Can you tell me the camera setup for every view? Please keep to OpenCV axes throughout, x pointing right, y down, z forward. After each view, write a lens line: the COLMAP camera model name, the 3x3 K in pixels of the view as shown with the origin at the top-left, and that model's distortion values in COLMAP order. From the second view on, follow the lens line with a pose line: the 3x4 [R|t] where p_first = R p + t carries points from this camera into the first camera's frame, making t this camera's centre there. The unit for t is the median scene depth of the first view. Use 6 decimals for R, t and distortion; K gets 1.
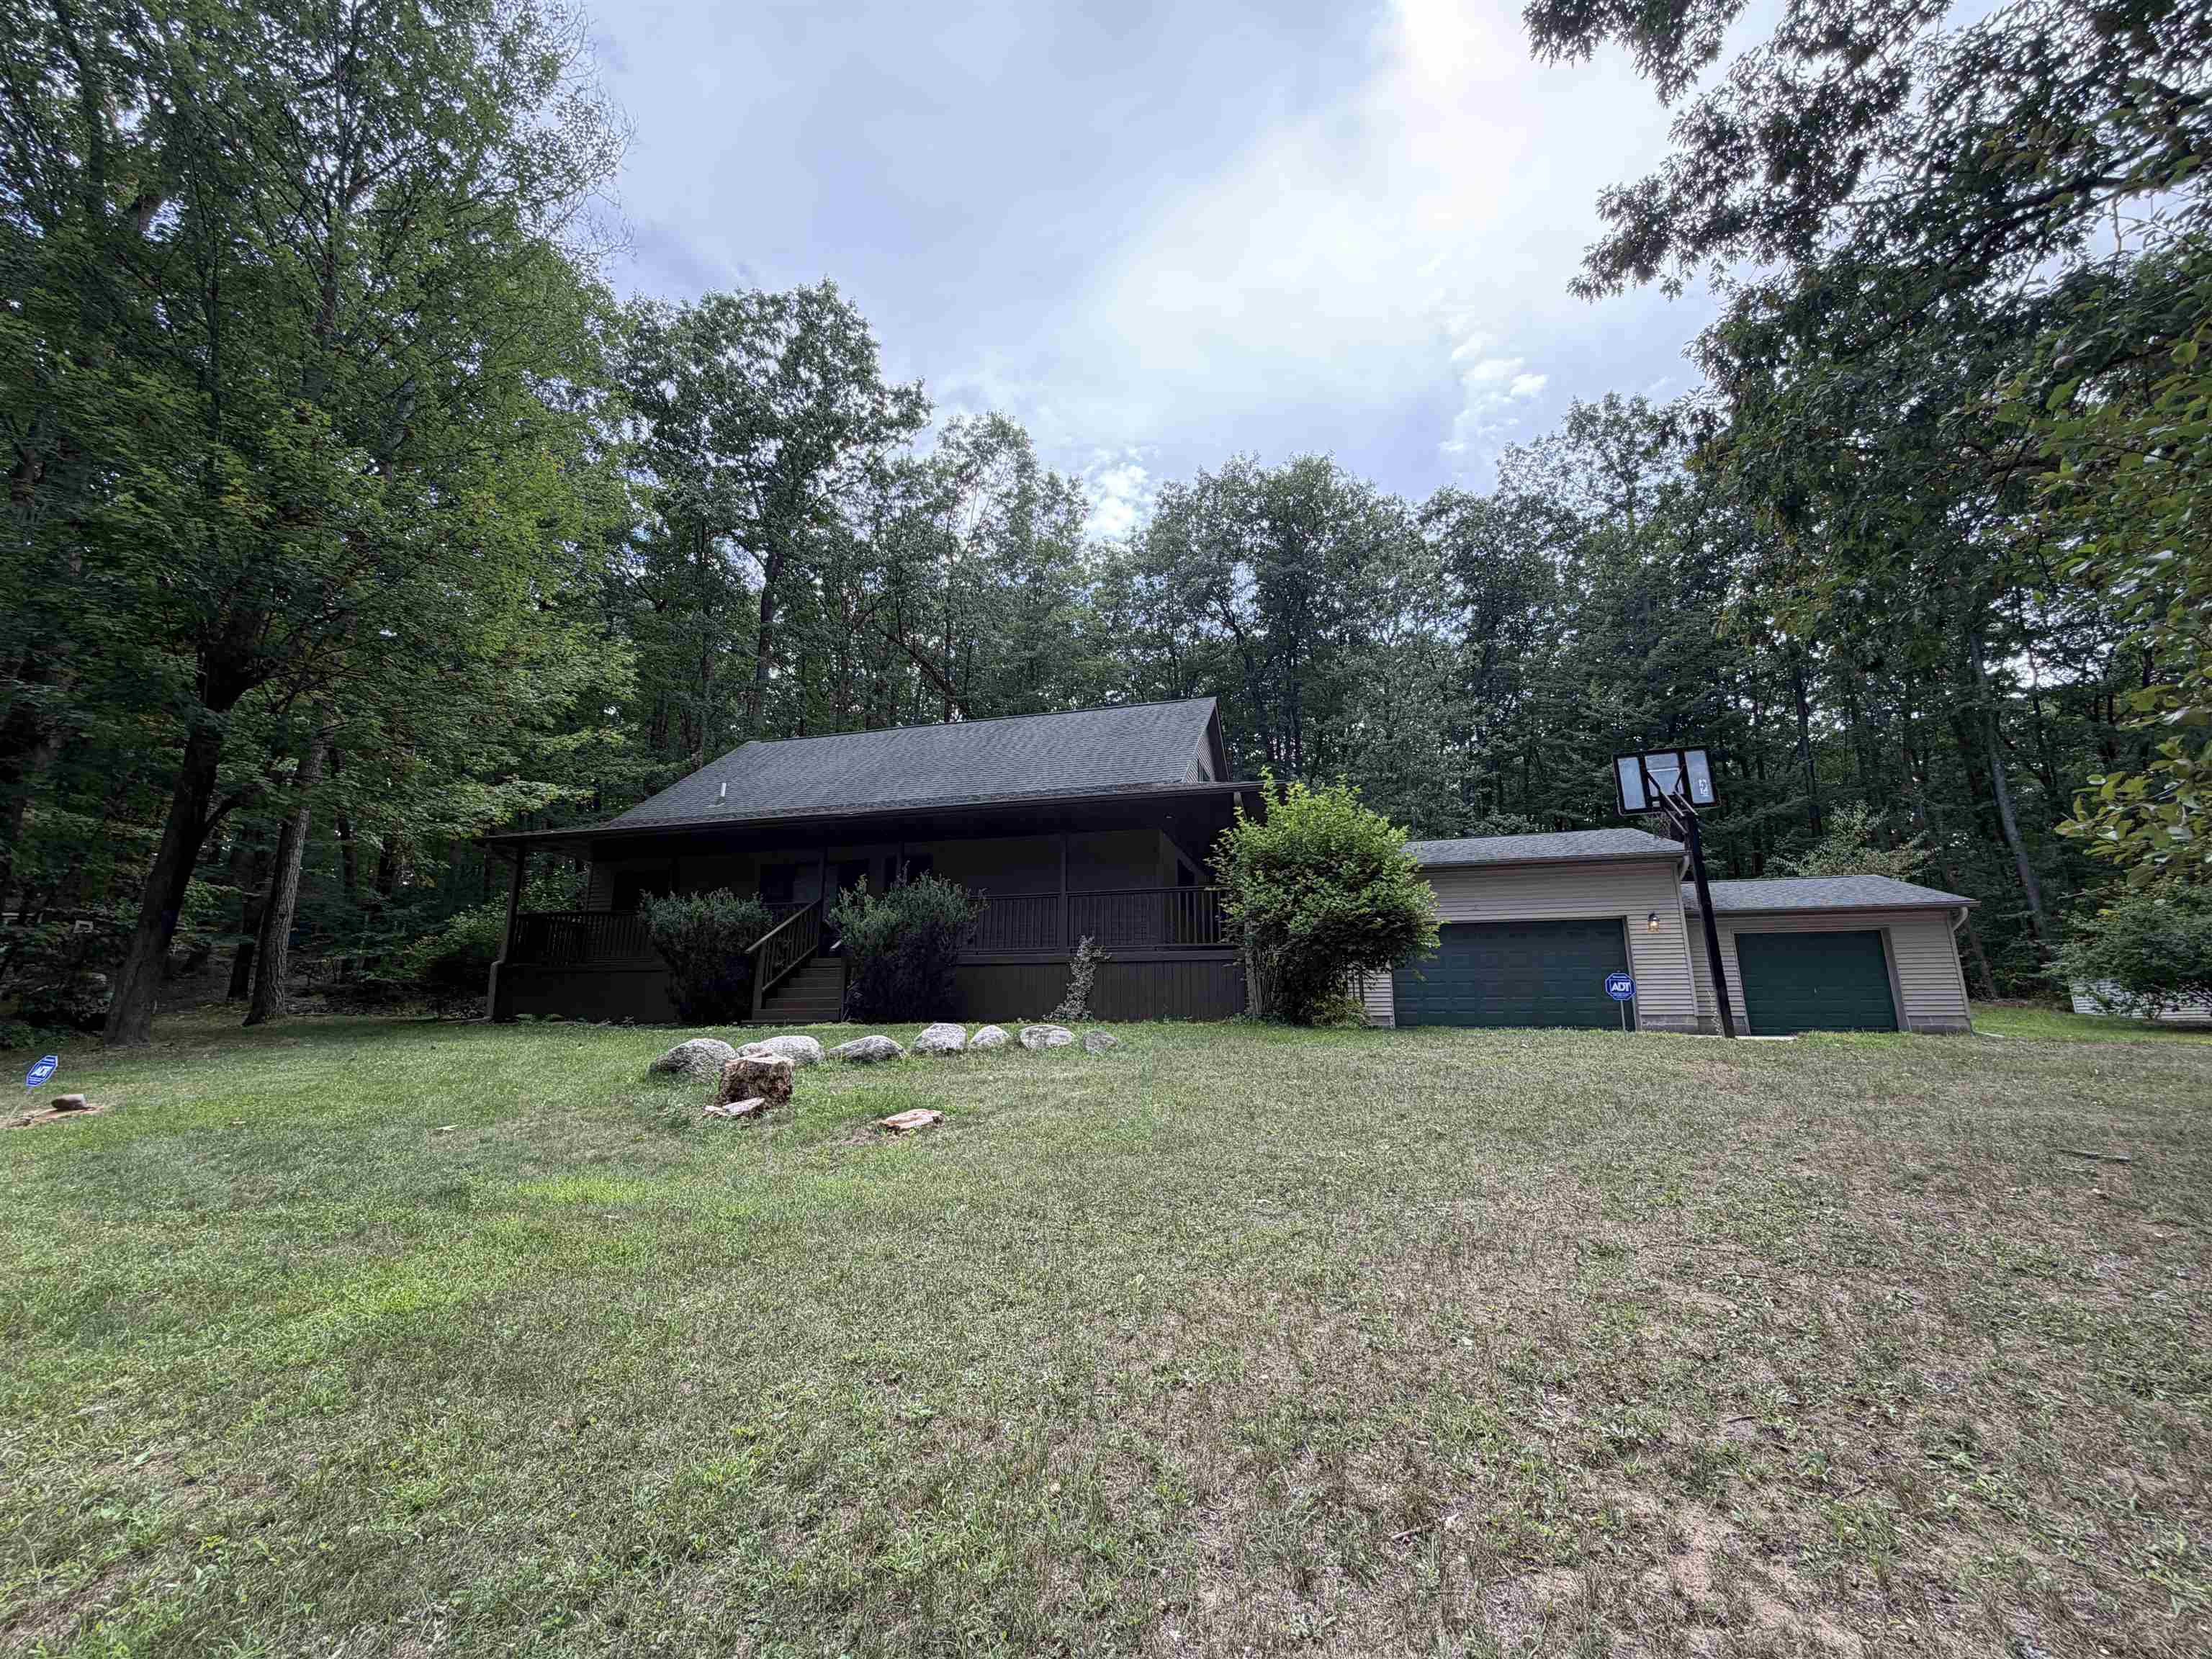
lens RADIAL K [[887.0, 0, 1106.0], [0, 887.0, 829.5], [0, 0, 1]] dist [0.000915, 0.000792]
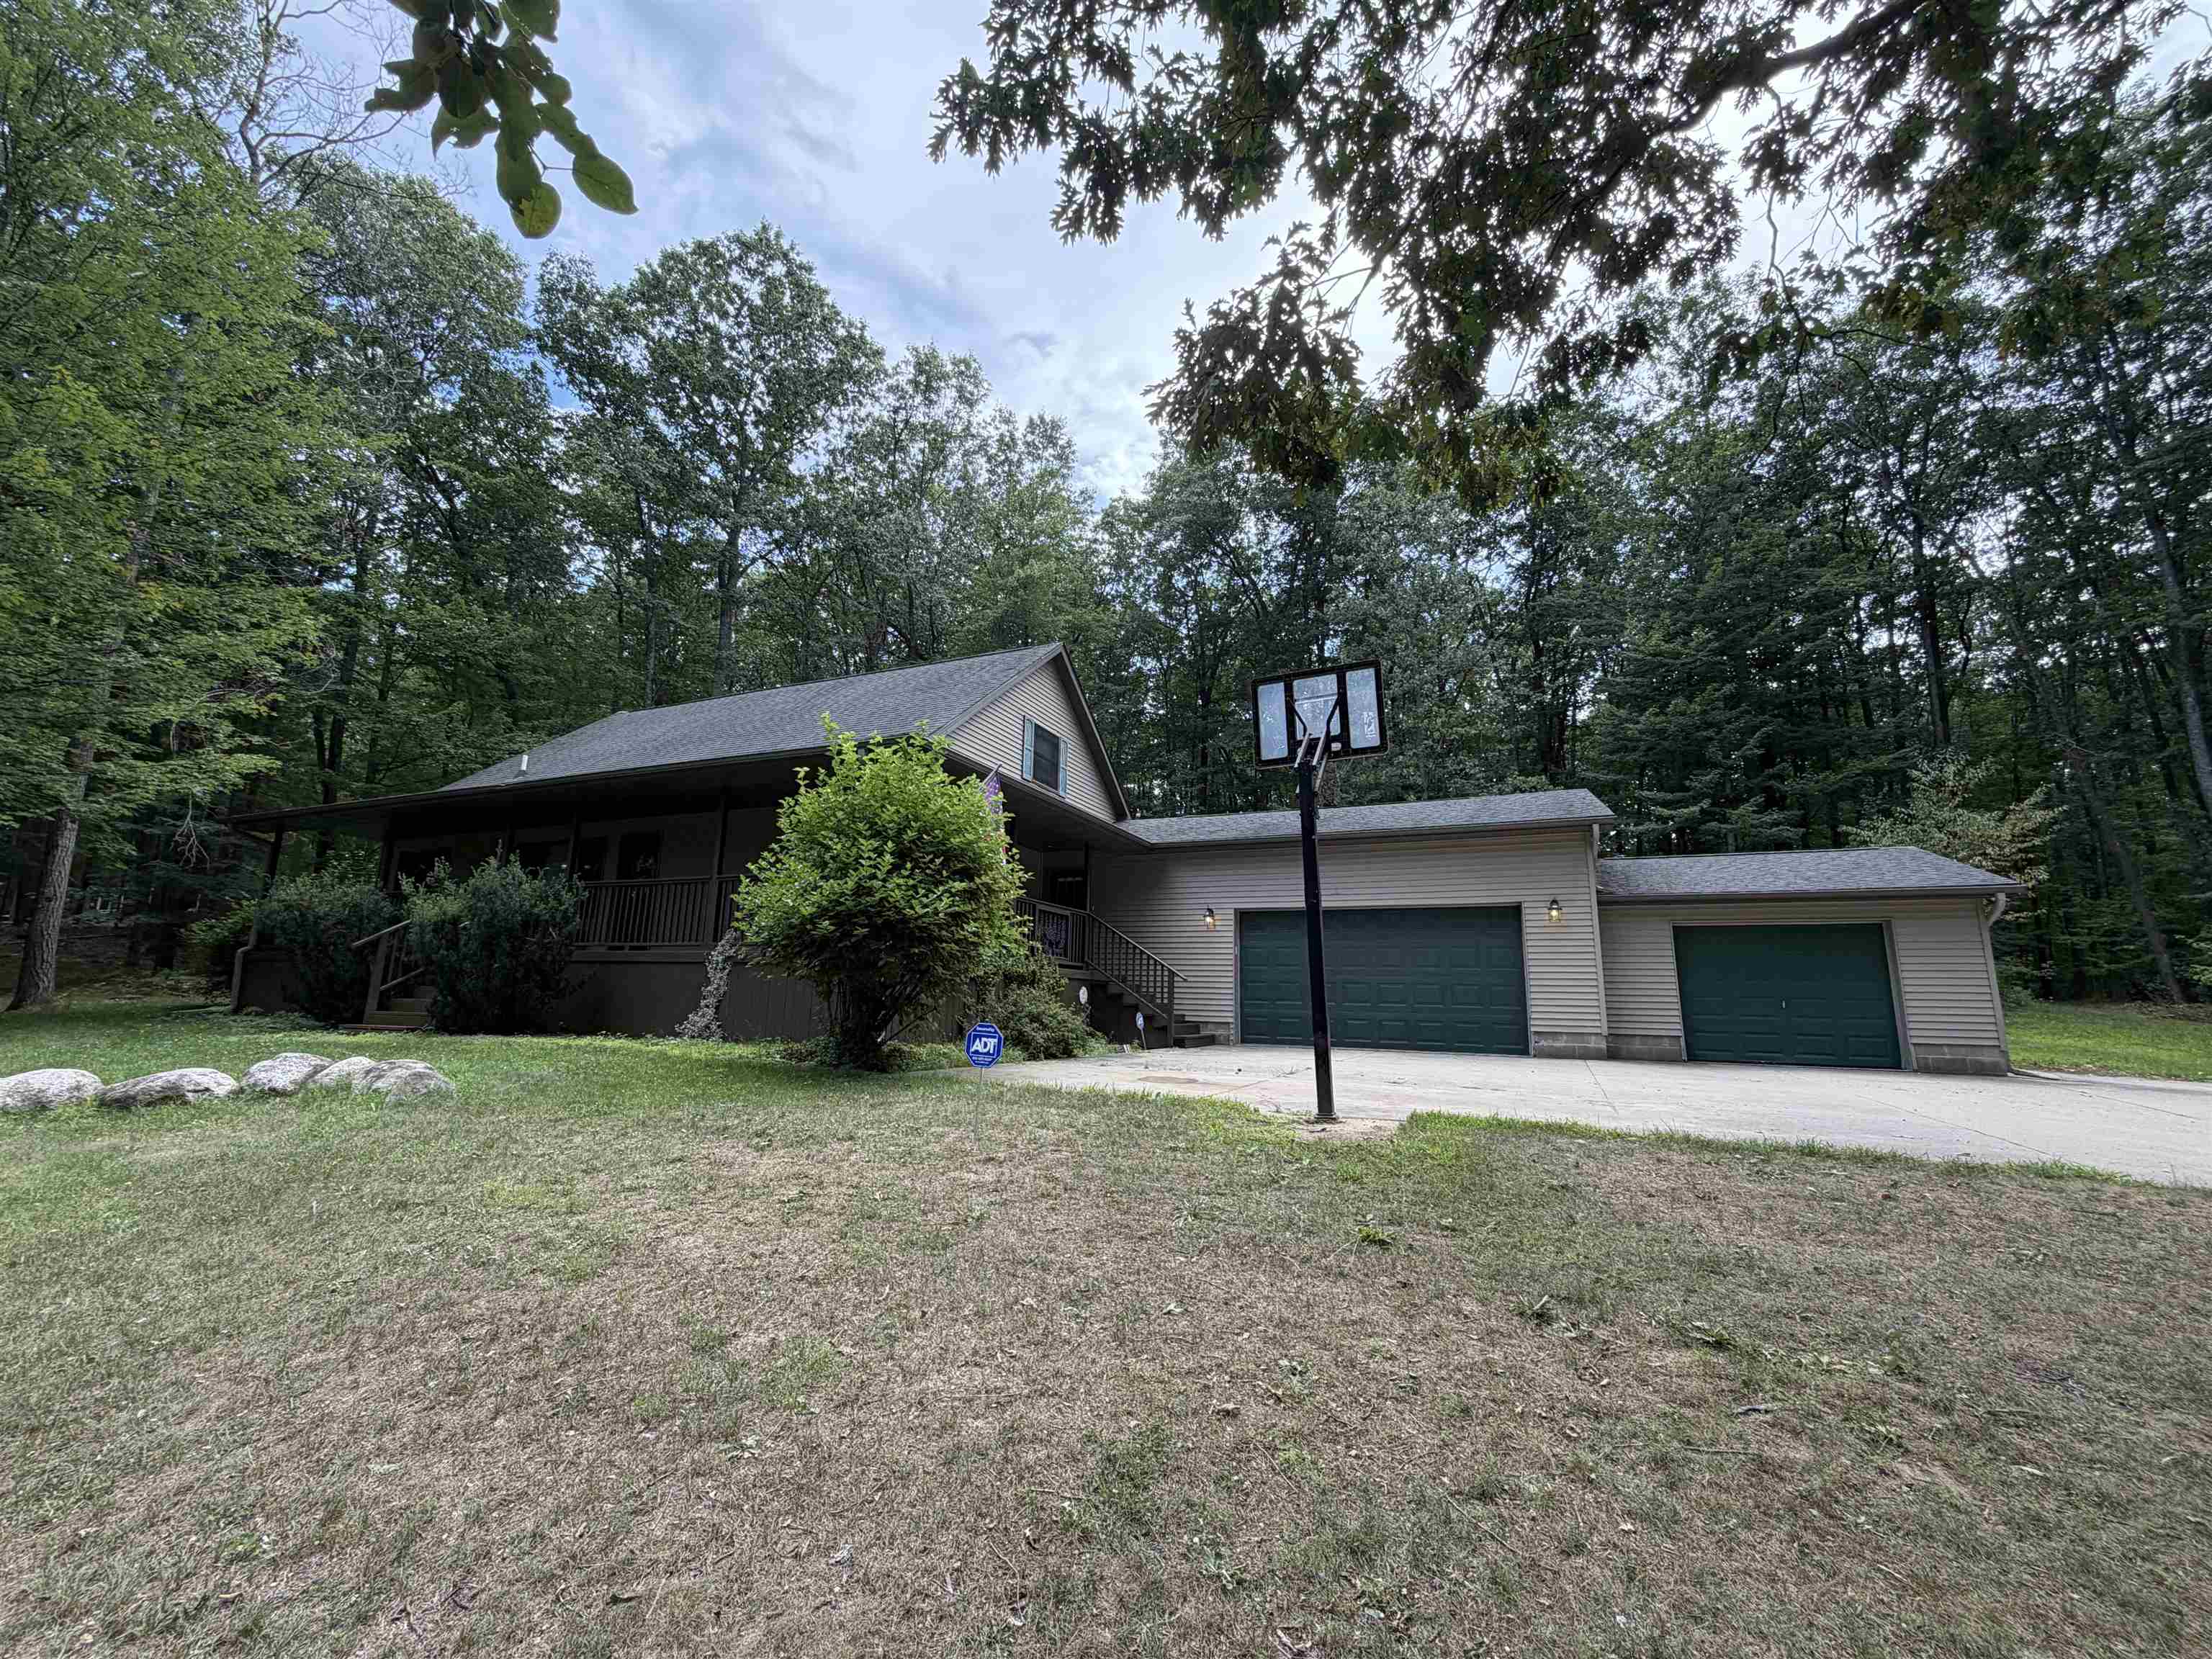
lens RADIAL K [[887.0, 0, 1106.0], [0, 887.0, 829.5], [0, 0, 1]] dist [0.000915, 0.000792]
pose [[0.988927, -0.009053, -0.148127, 0.345040], [0.013926, 0.999394, 0.031891, 0.004184], [0.147748, -0.033601, 0.988454, 0.184907]]
